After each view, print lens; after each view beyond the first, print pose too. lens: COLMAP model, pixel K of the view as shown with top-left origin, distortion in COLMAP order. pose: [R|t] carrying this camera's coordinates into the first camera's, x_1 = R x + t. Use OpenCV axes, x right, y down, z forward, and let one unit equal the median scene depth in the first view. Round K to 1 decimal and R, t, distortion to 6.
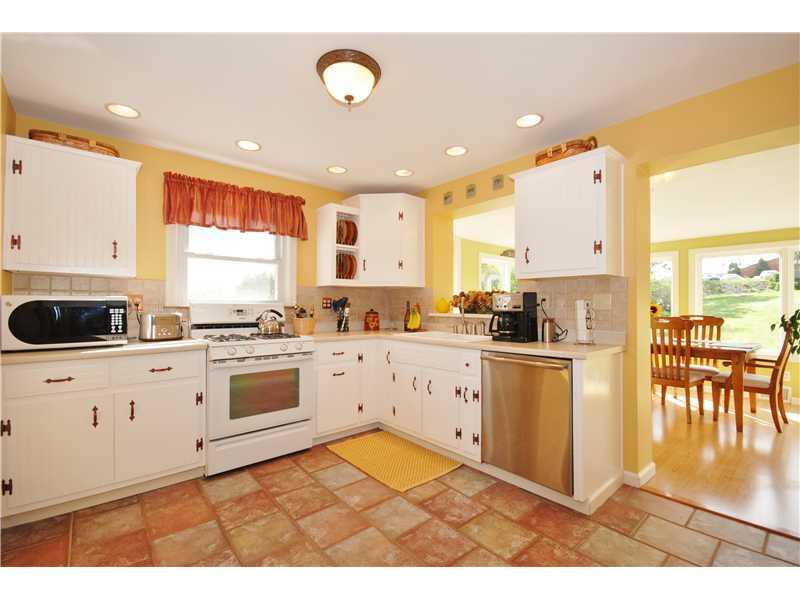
lens RADIAL K [[358.2, 0, 397.1], [0, 358.2, 297.6], [0, 0, 1]] dist [-0.025634, -0.000484]
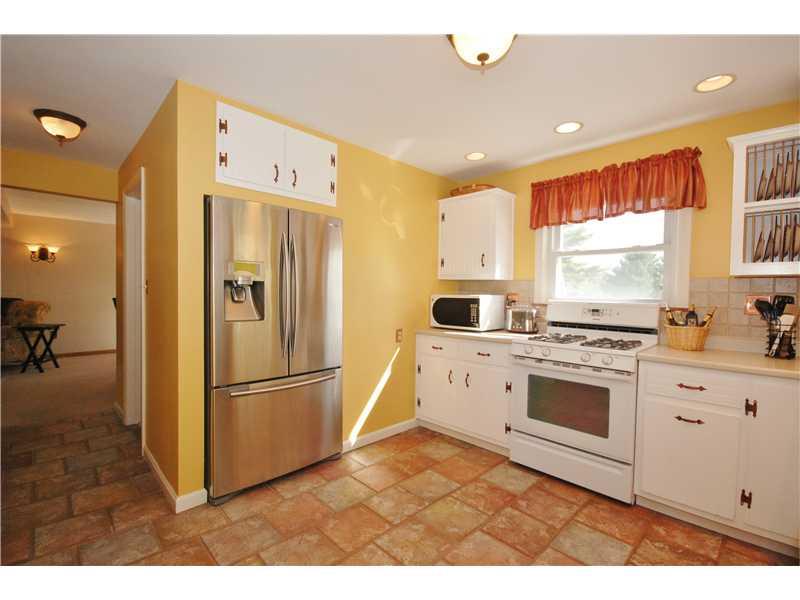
lens RADIAL K [[358.2, 0, 397.1], [0, 358.2, 297.6], [0, 0, 1]] dist [-0.025634, -0.000484]
pose [[0.047174, 0.011461, -0.998821, 0.483988], [0.008322, 0.999895, 0.011867, -0.011255], [0.998852, -0.008872, 0.047074, 0.542105]]
